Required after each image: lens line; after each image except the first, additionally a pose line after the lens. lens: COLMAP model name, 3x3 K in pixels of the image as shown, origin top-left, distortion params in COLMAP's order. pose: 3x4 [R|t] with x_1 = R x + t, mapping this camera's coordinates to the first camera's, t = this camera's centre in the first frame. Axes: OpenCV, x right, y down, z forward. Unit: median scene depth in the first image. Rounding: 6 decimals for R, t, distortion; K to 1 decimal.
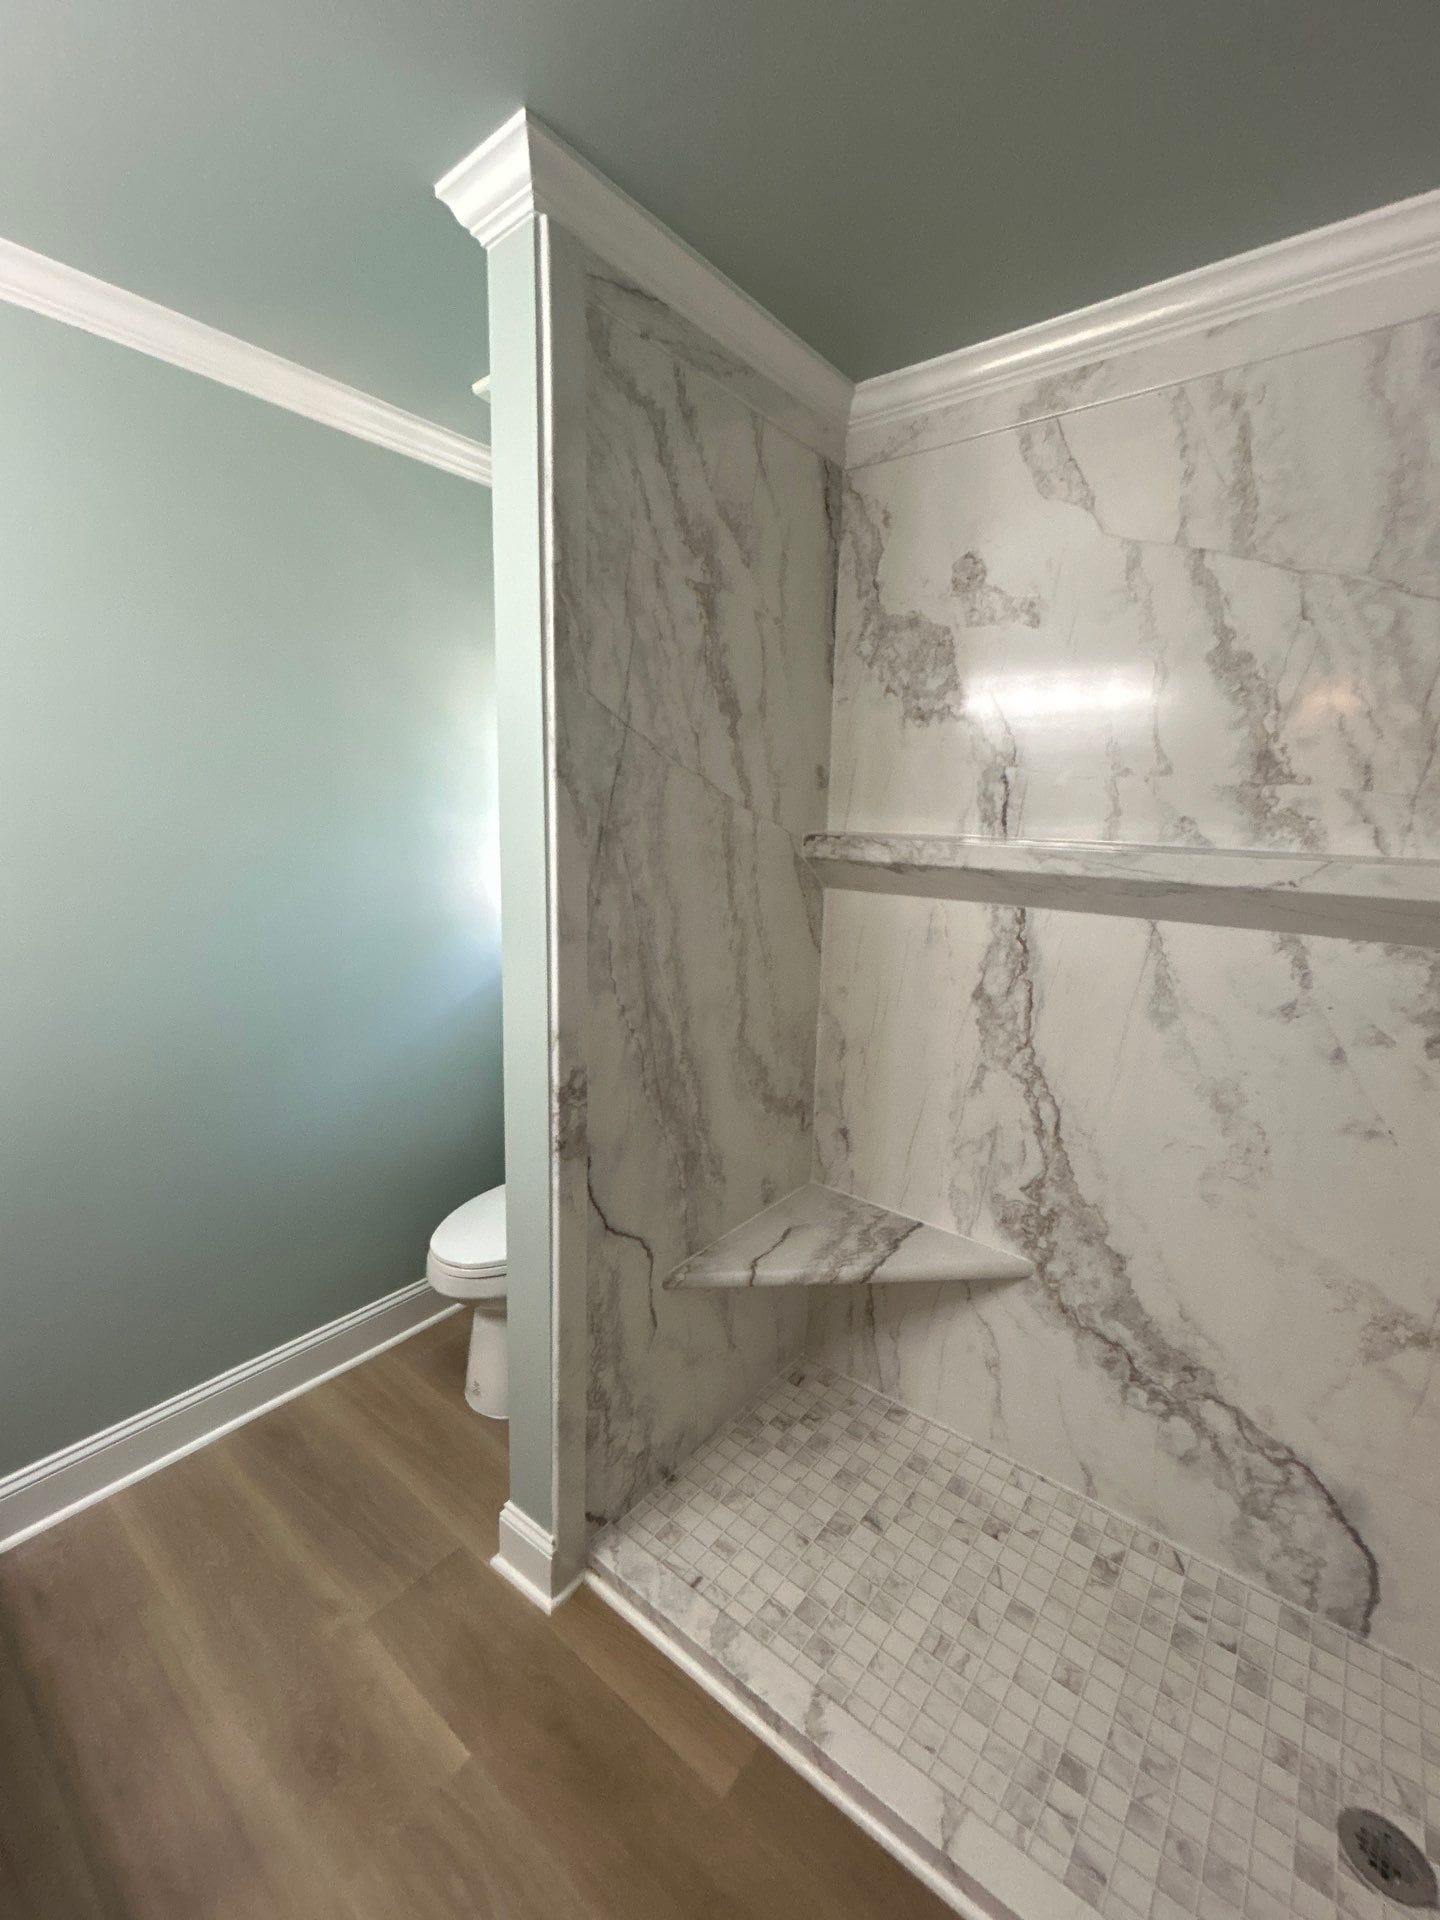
lens RADIAL K [[804.5, 0, 725.3], [0, 804.5, 946.9], [0, 0, 1]] dist [0.001787, 0.000768]
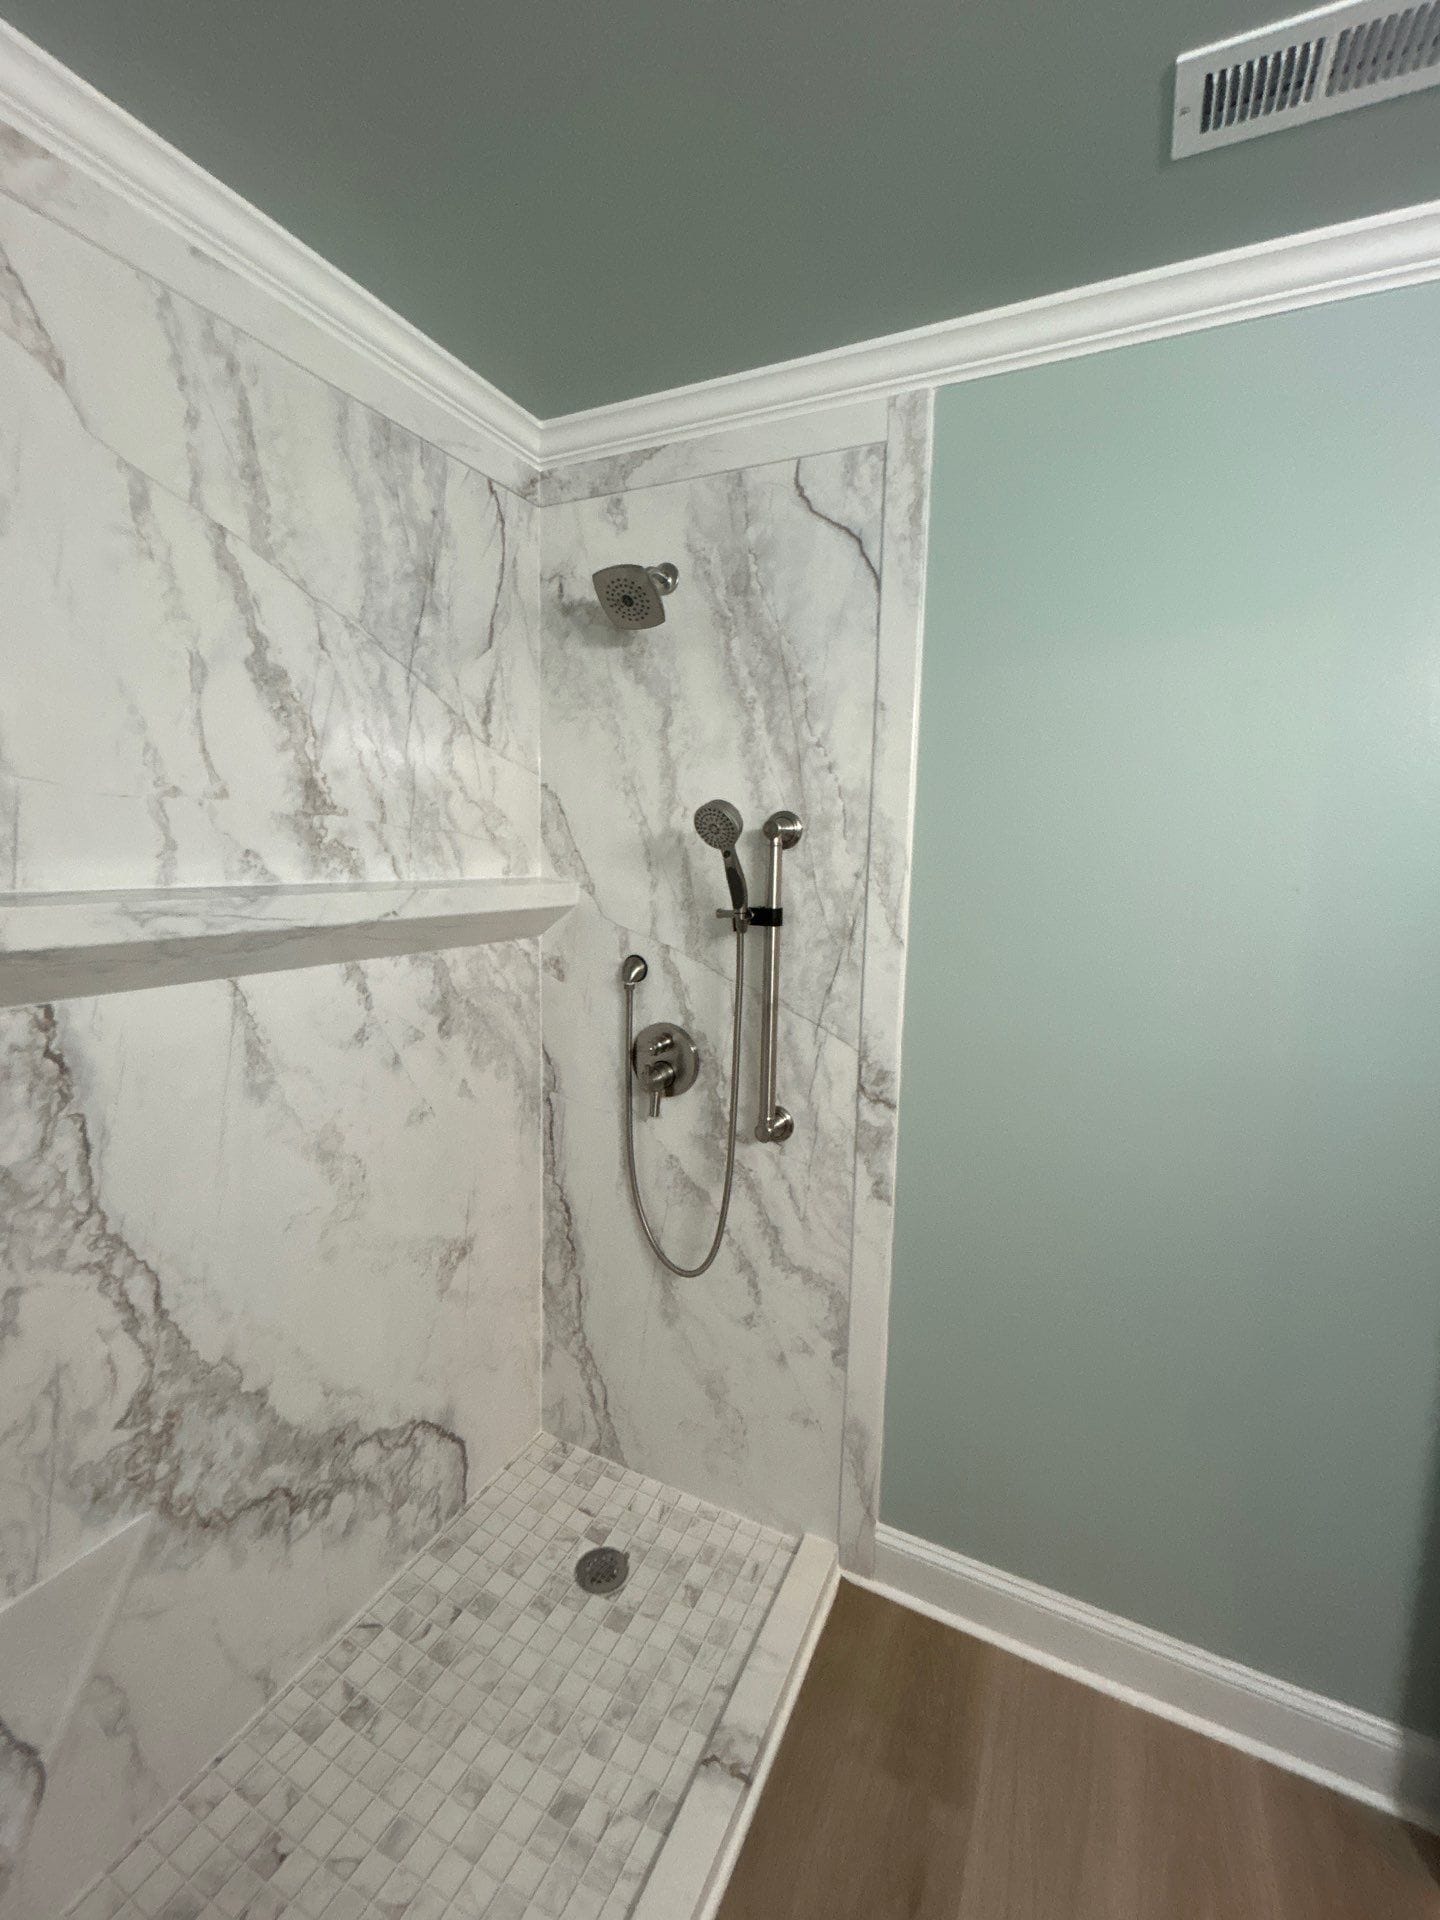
lens RADIAL K [[804.5, 0, 725.5], [0, 804.5, 951.6], [0, 0, 1]] dist [0.001787, 0.000768]
pose [[-0.203720, -0.154521, 0.966758, -0.344472], [0.143119, 0.972158, 0.185542, -0.138380], [-0.968512, 0.176160, -0.175933, 0.664706]]
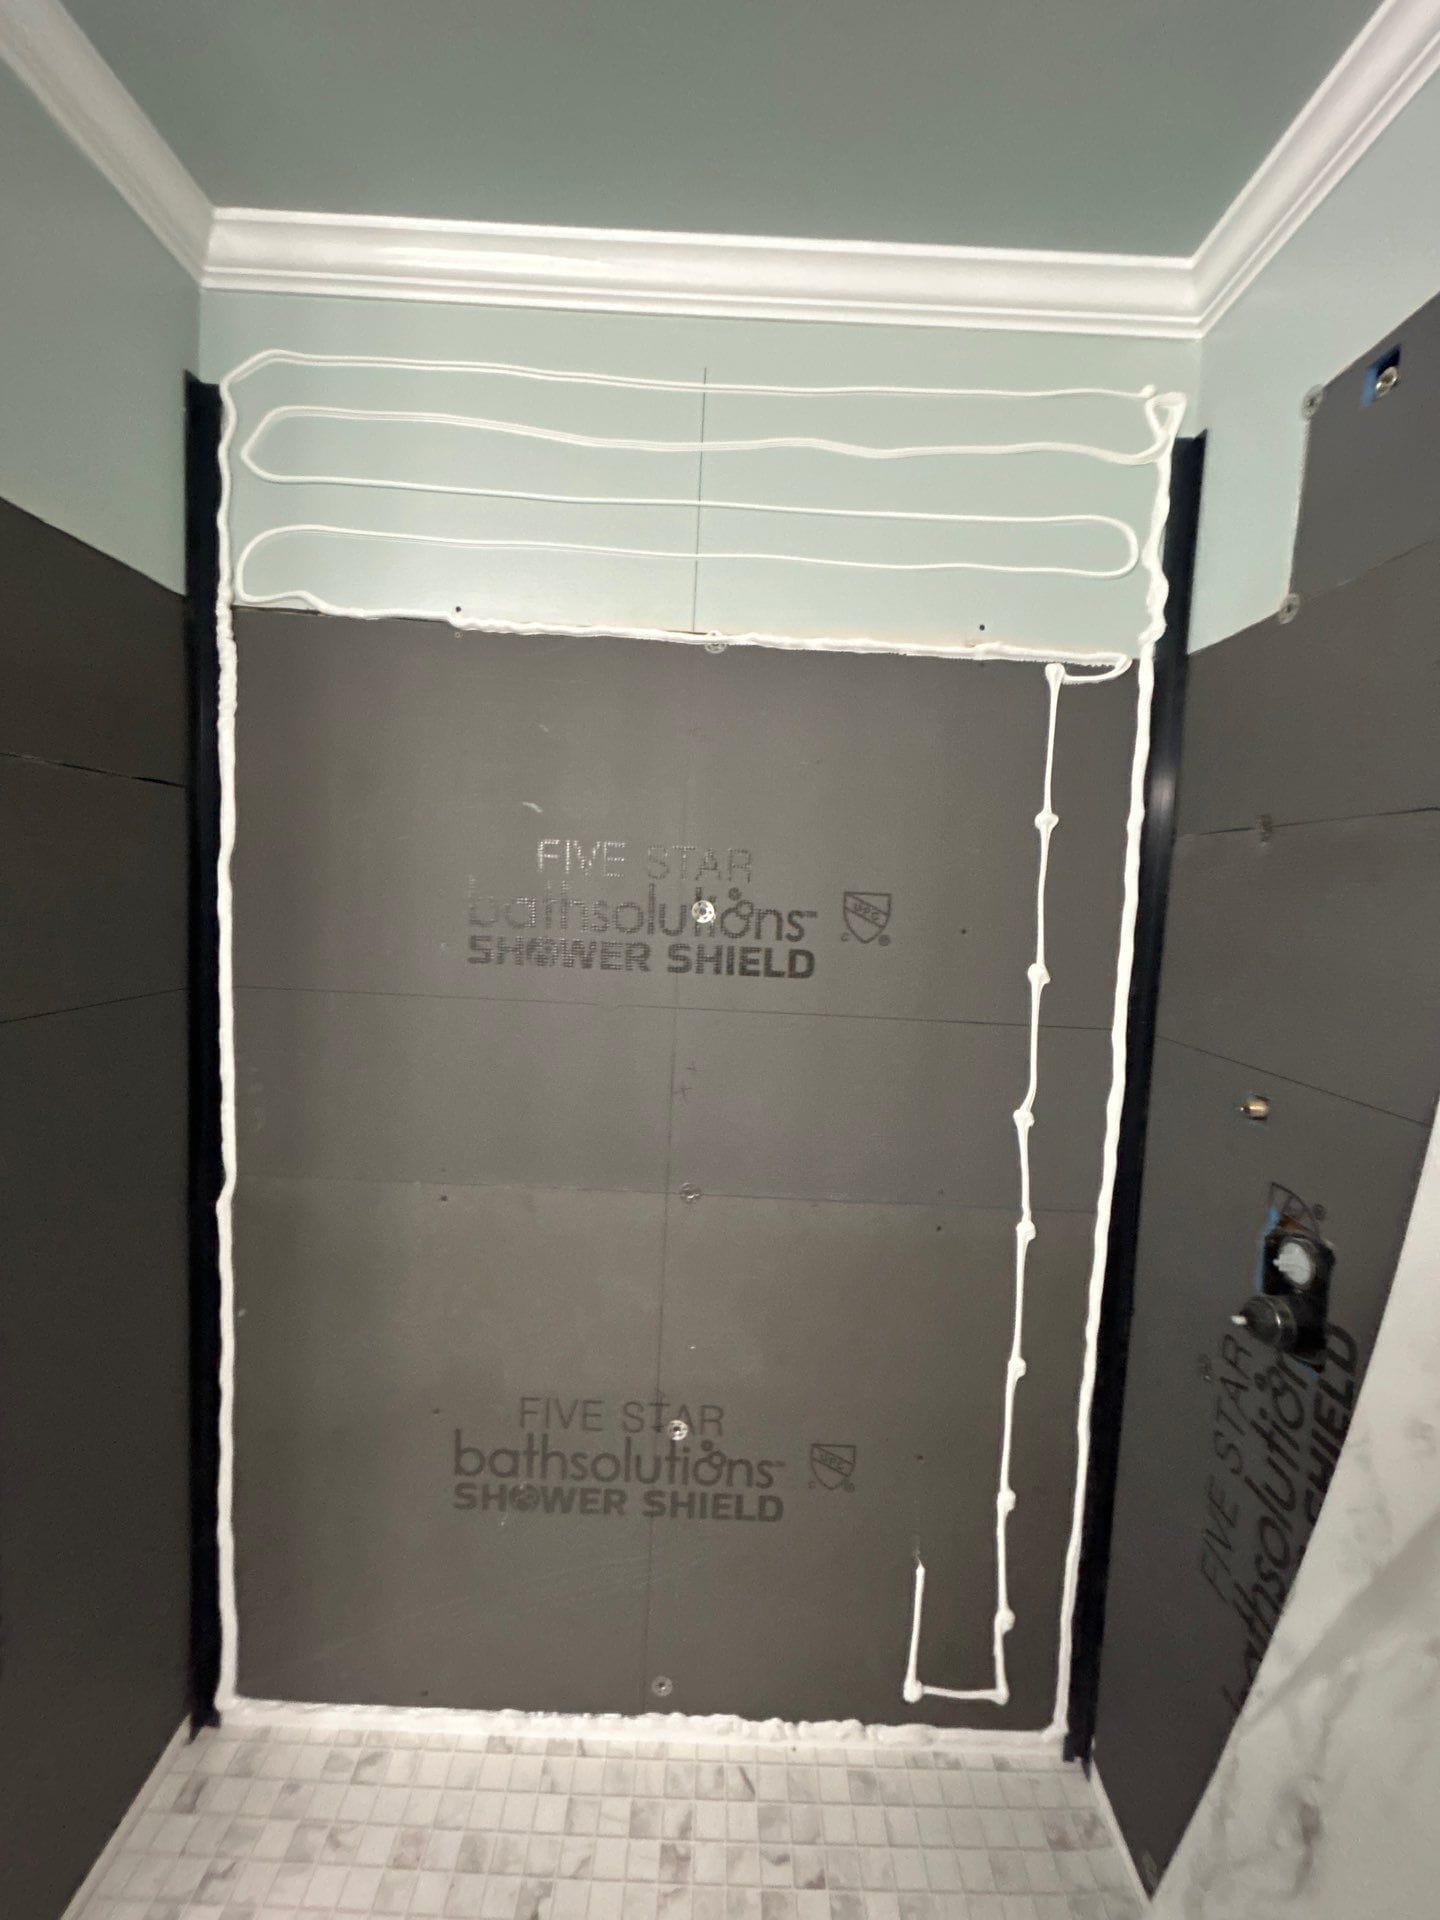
lens RADIAL K [[804.5, 0, 720.6], [0, 804.5, 942.5], [0, 0, 1]] dist [0.001787, 0.000768]
pose [[0.788393, -0.030520, 0.614414, 0.070492], [0.076115, 0.995934, -0.048197, -0.049565], [-0.610445, 0.084764, 0.787510, 0.323099]]
